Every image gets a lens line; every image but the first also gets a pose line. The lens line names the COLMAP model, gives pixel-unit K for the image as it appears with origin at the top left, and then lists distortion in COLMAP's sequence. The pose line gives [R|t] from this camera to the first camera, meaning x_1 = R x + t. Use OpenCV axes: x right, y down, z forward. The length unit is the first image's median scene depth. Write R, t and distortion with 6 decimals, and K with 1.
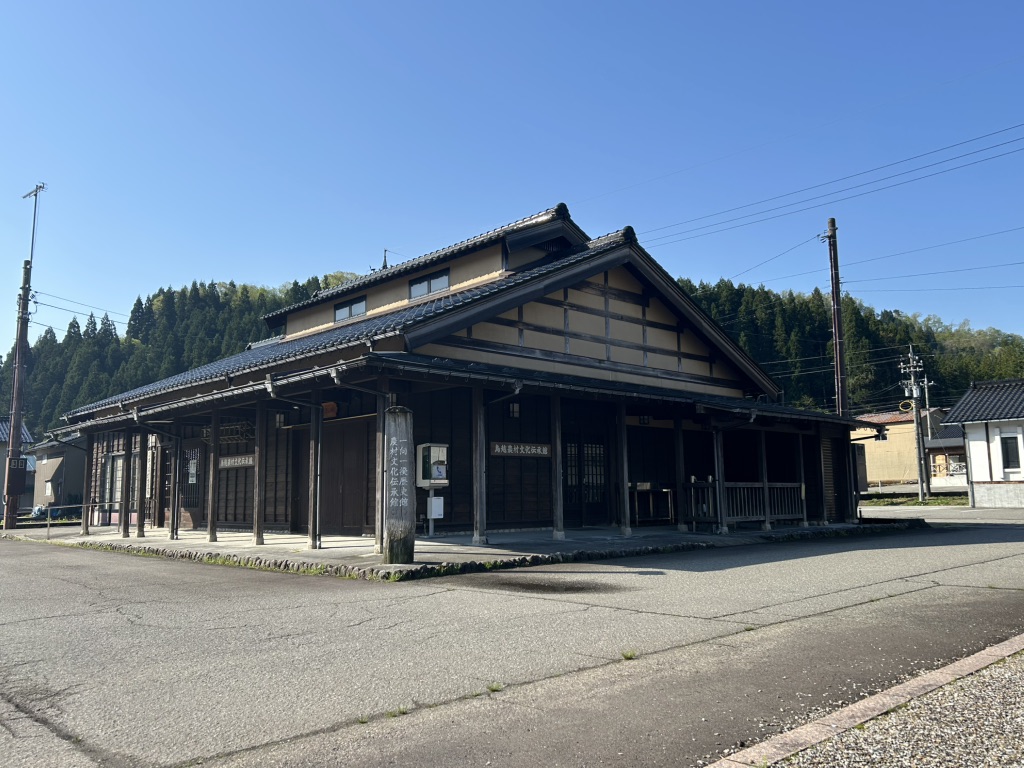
lens RADIAL K [[818.4, 0, 519.0], [0, 818.4, 383.4], [0, 0, 1]] dist [0.044961, -0.058436]
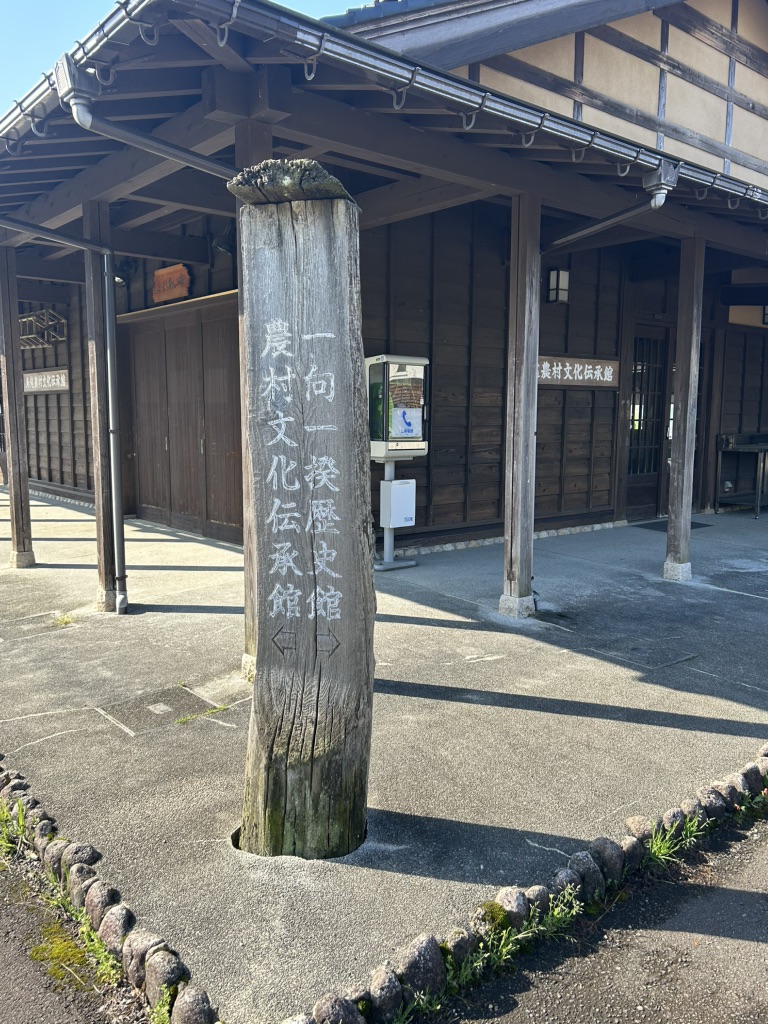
lens RADIAL K [[818.4, 0, 387.3], [0, 818.4, 518.1], [0, 0, 1]] dist [0.044961, -0.058436]
pose [[0.997590, 0.027564, -0.063678, -0.077462], [-0.009883, 0.964802, 0.262792, 0.042284], [0.068680, -0.261529, 0.962749, 0.559147]]
